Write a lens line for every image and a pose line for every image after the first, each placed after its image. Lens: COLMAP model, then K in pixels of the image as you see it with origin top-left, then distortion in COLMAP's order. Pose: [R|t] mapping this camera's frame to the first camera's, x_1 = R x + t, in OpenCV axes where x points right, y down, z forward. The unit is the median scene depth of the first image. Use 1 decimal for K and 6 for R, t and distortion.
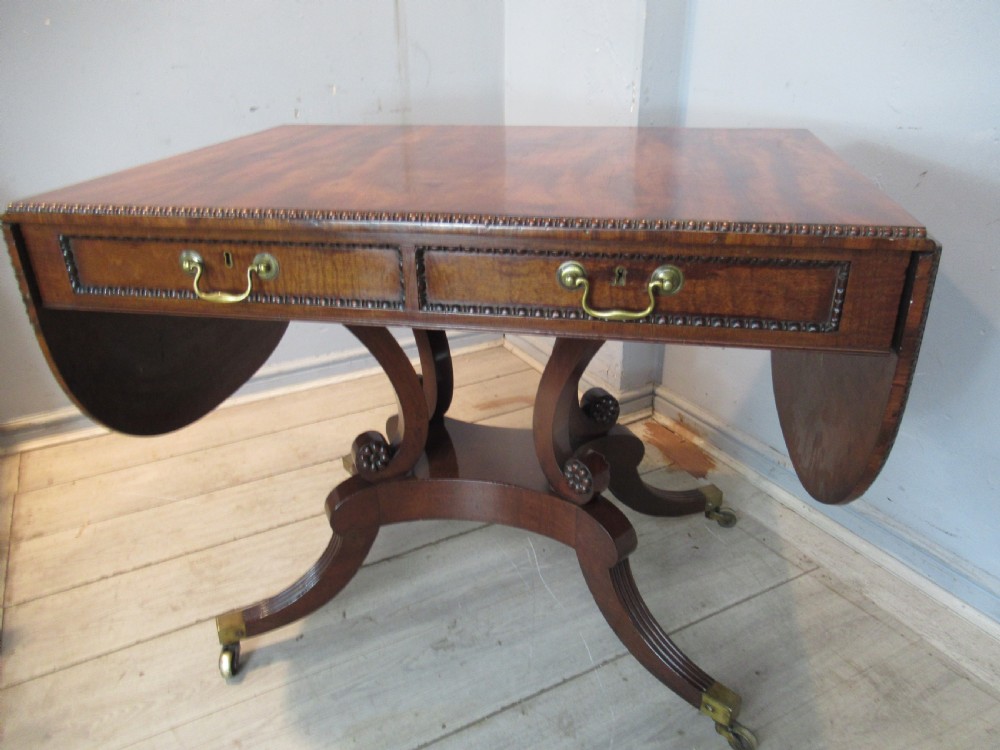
lens RADIAL K [[743.7, 0, 478.9], [0, 743.7, 377.3], [0, 0, 1]] dist [-0.017283, 0.009236]
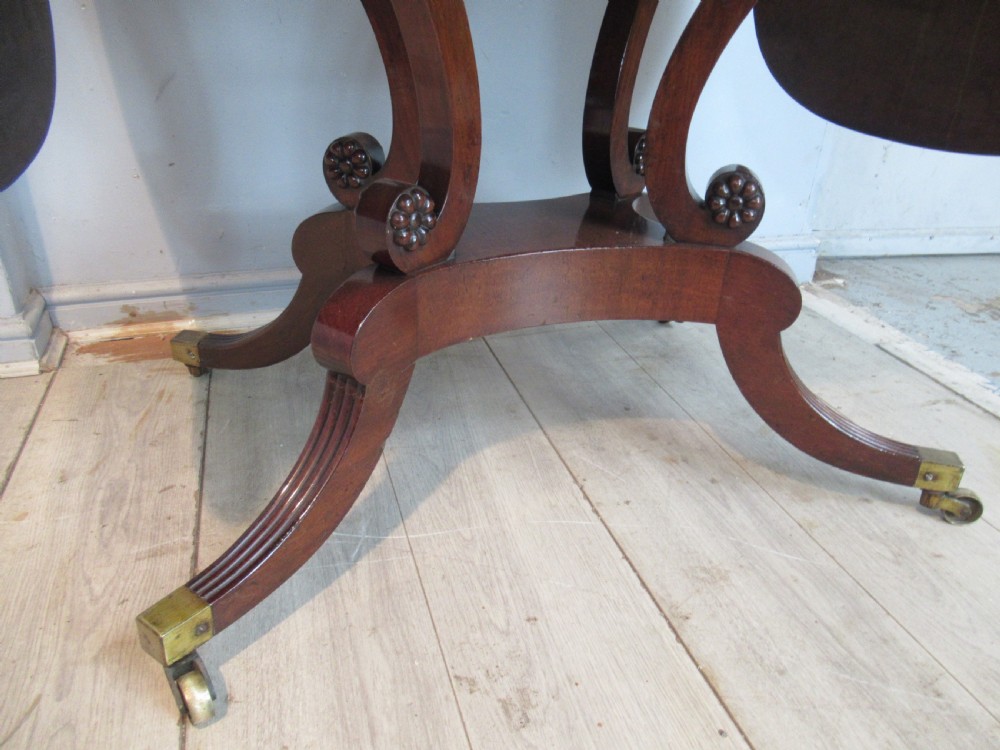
lens RADIAL K [[743.7, 0, 486.5], [0, 743.7, 385.8], [0, 0, 1]] dist [-0.017283, 0.009236]
pose [[0.849480, -0.194807, 0.490341, -0.426035], [0.167541, 0.980839, 0.099425, 0.200522], [-0.500314, -0.002308, 0.865841, 0.563103]]
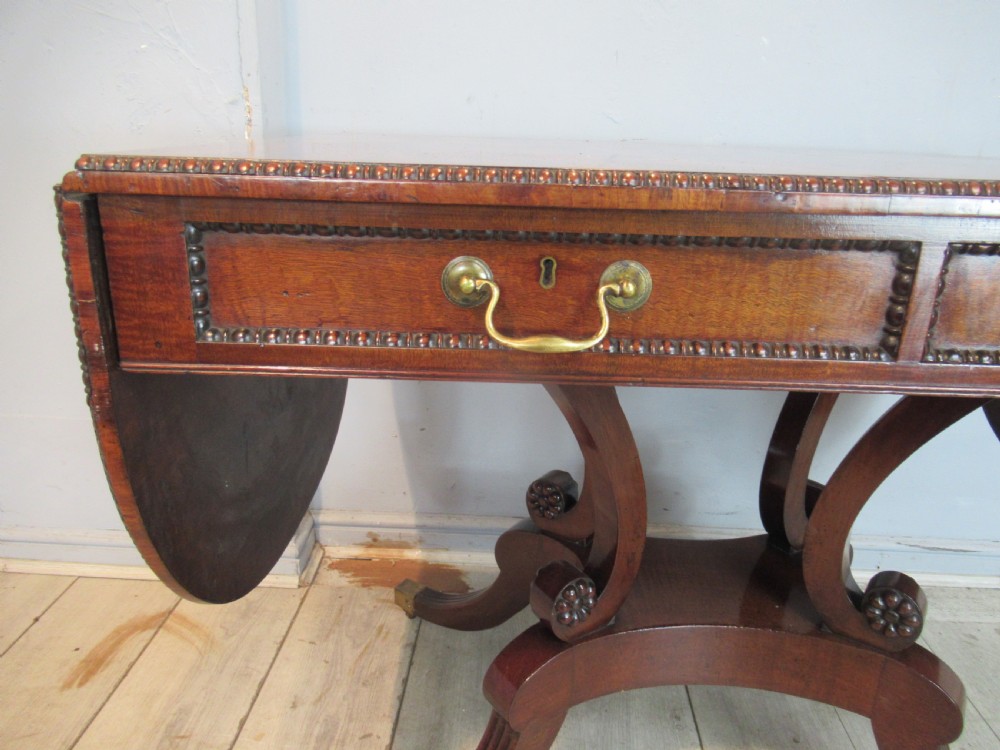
lens RADIAL K [[743.7, 0, 483.5], [0, 743.7, 379.2], [0, 0, 1]] dist [-0.017283, 0.009236]
pose [[0.978467, -0.014223, 0.205914, -0.390926], [0.037146, 0.993468, -0.107893, -0.022834], [-0.203035, 0.113219, 0.972604, 0.401456]]
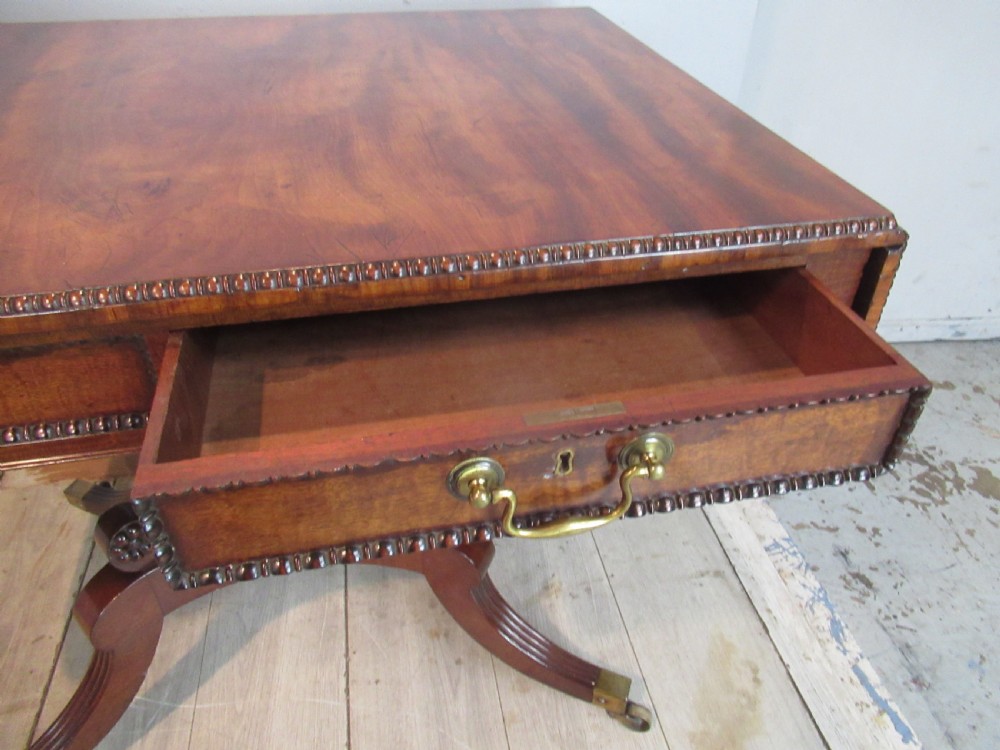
lens RADIAL K [[743.7, 0, 487.8], [0, 743.7, 381.5], [0, 0, 1]] dist [-0.017283, 0.009236]
pose [[0.908063, -0.227697, 0.351532, -0.052817], [0.150707, 0.960730, 0.232992, -0.172812], [-0.390779, -0.158593, 0.906719, 0.275693]]
